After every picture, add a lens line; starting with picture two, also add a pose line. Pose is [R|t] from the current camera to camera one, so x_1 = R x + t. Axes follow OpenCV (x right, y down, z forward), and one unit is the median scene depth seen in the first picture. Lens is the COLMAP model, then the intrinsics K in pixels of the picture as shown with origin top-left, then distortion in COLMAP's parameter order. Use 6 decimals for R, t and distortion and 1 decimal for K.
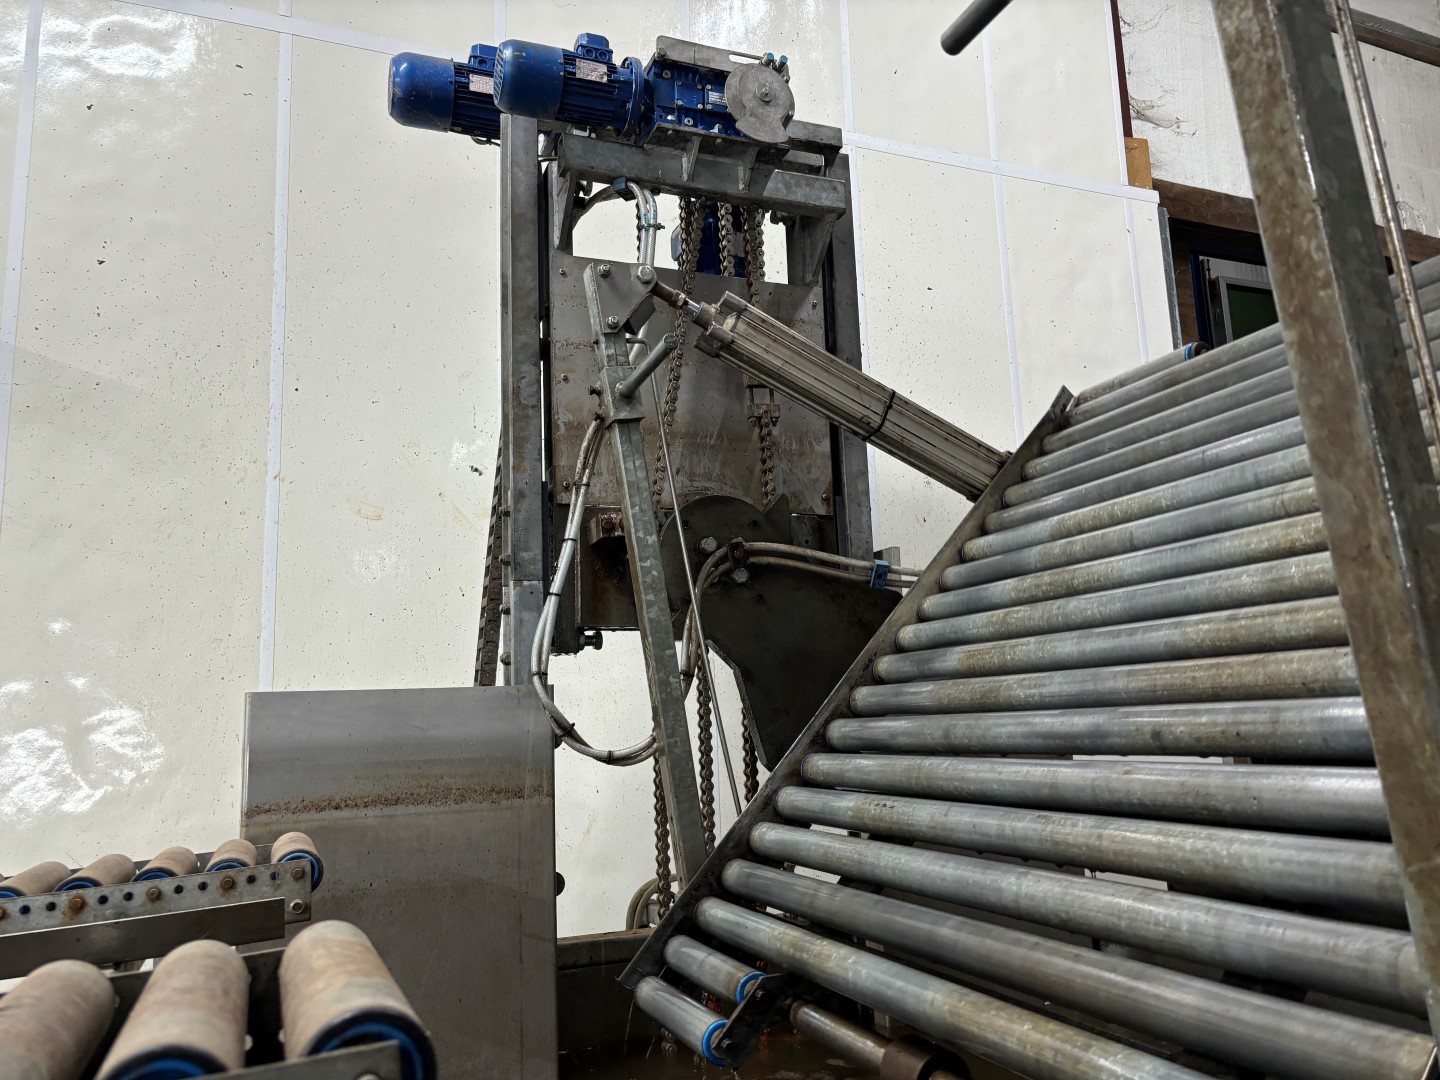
lens RADIAL K [[1096.2, 0, 718.5], [0, 1096.2, 536.2], [0, 0, 1]] dist [0.032537, -0.034342]
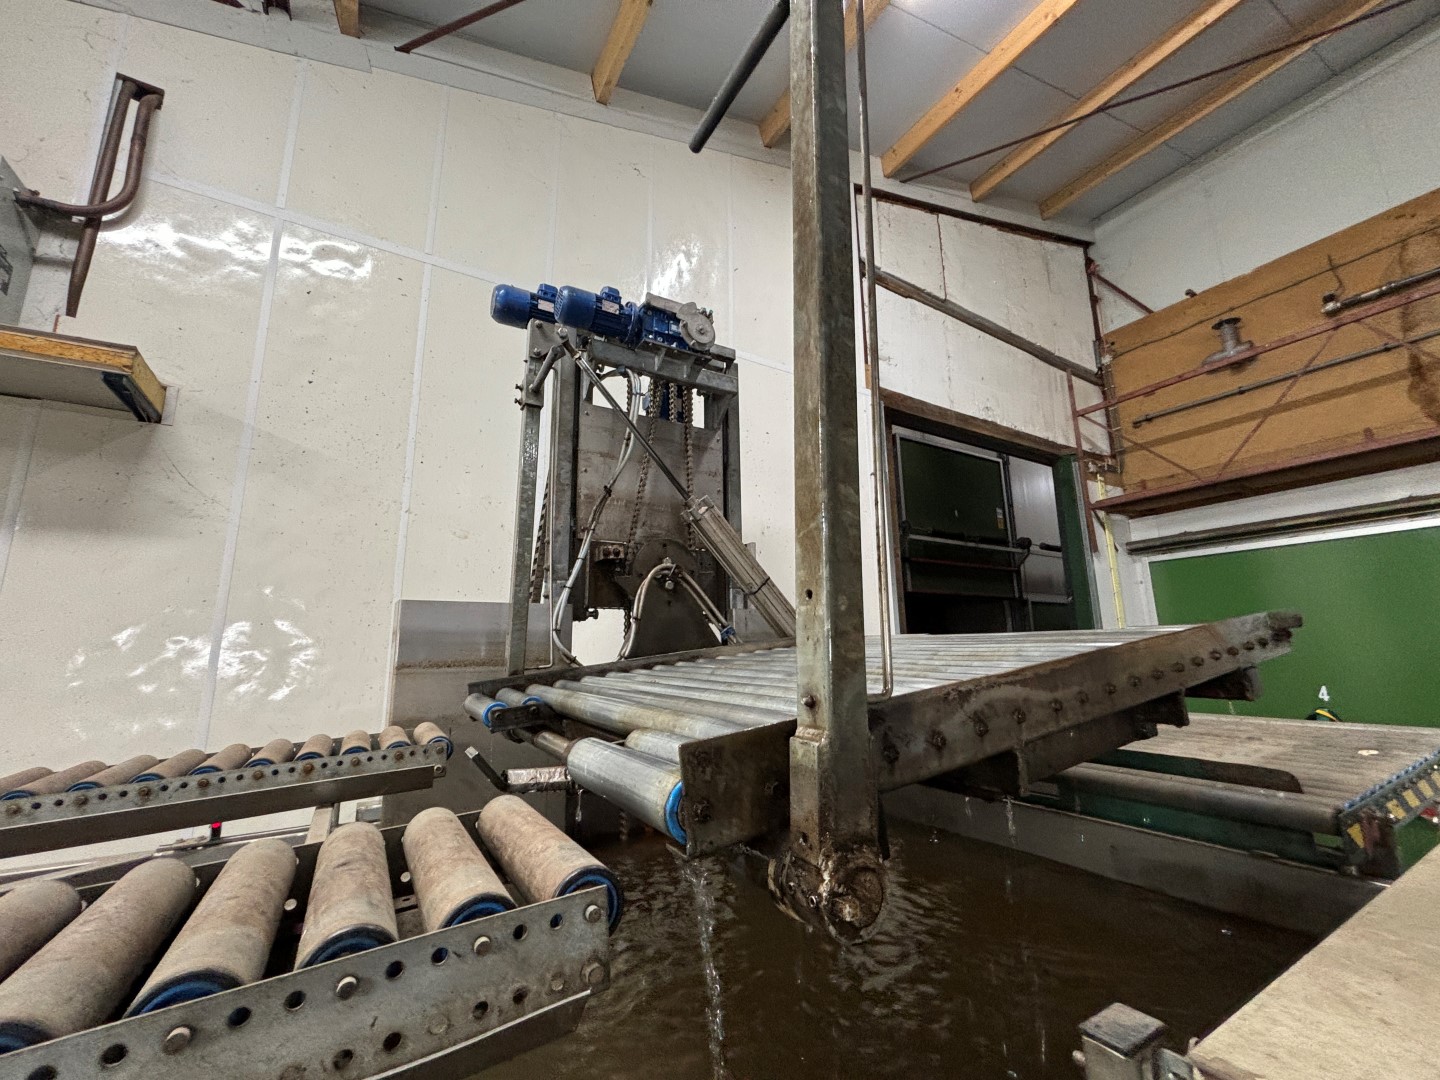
lens RADIAL K [[584.0, 0, 720.0], [0, 584.0, 541.0], [0, 0, 1]] dist [0.000725, -0.000261]
pose [[0.987262, 0.054738, 0.149388, -0.050045], [-0.052919, 0.998469, -0.016127, -0.019611], [-0.150042, 0.008016, 0.988647, 0.000604]]
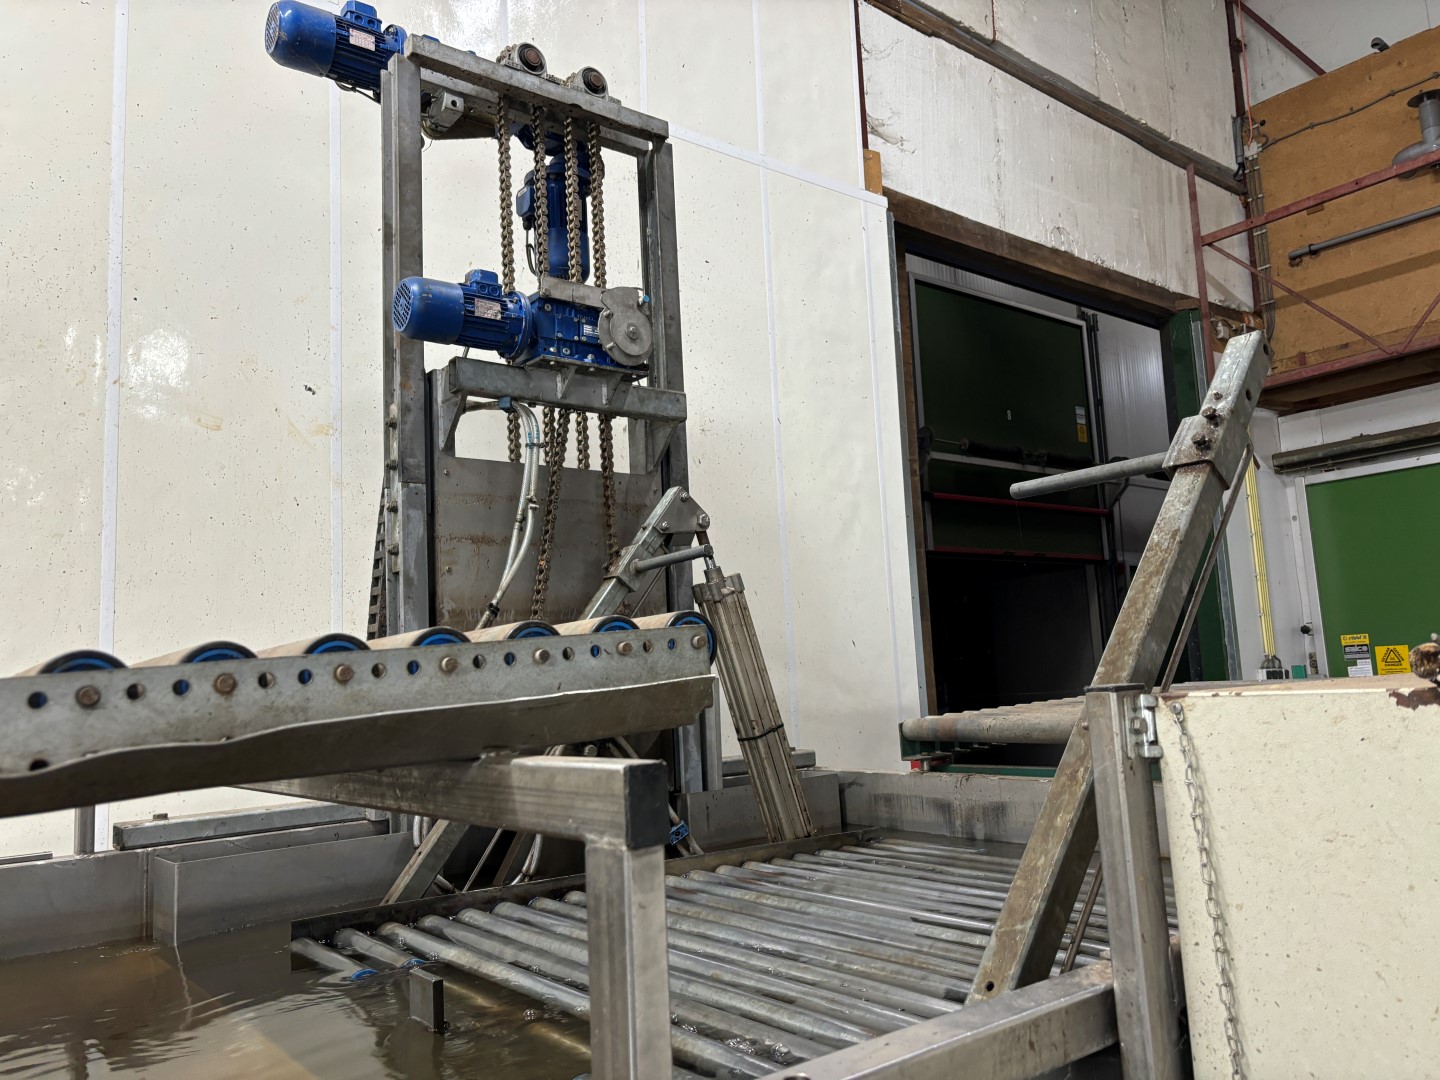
lens RADIAL K [[1096.2, 0, 721.0], [0, 1096.2, 539.3], [0, 0, 1]] dist [0.032537, -0.034342]
pose [[0.960495, 0.031380, 0.276523, -0.152577], [-0.042386, 0.998526, 0.033914, 0.039336], [-0.275051, -0.044295, 0.960409, -0.185200]]
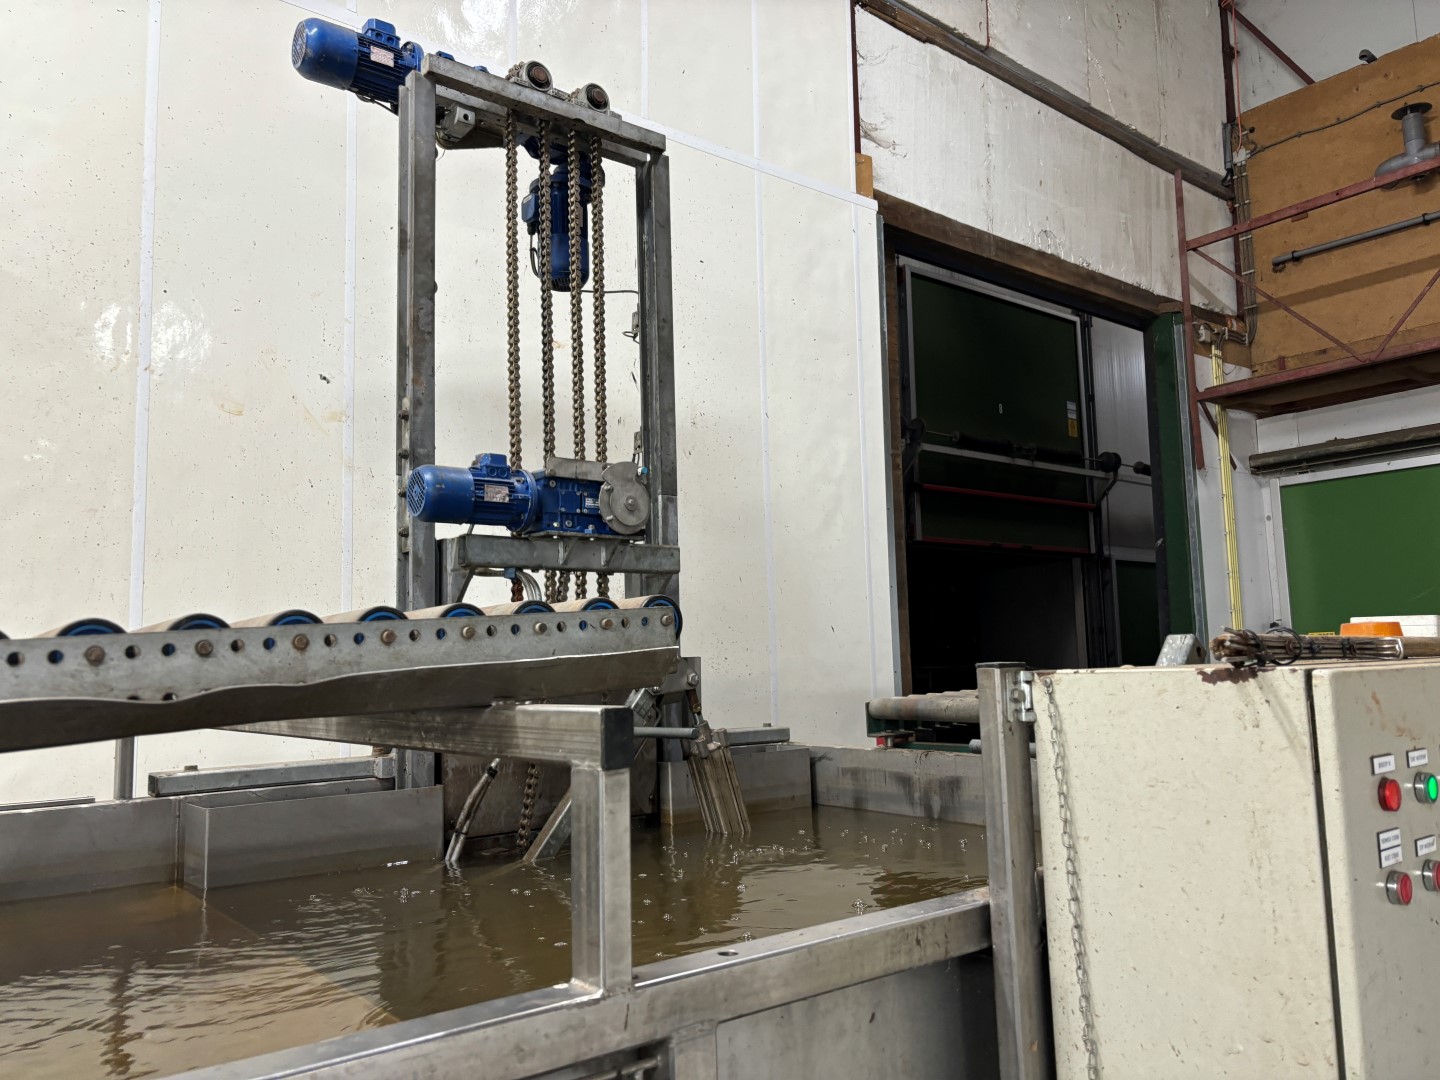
lens RADIAL K [[1096.2, 0, 712.0], [0, 1096.2, 543.9], [0, 0, 1]] dist [0.032537, -0.034342]
pose [[0.960593, 0.048991, 0.273606, -0.165424], [-0.065989, 0.996398, 0.053266, 0.029172], [-0.270011, -0.069222, 0.960366, -0.273778]]
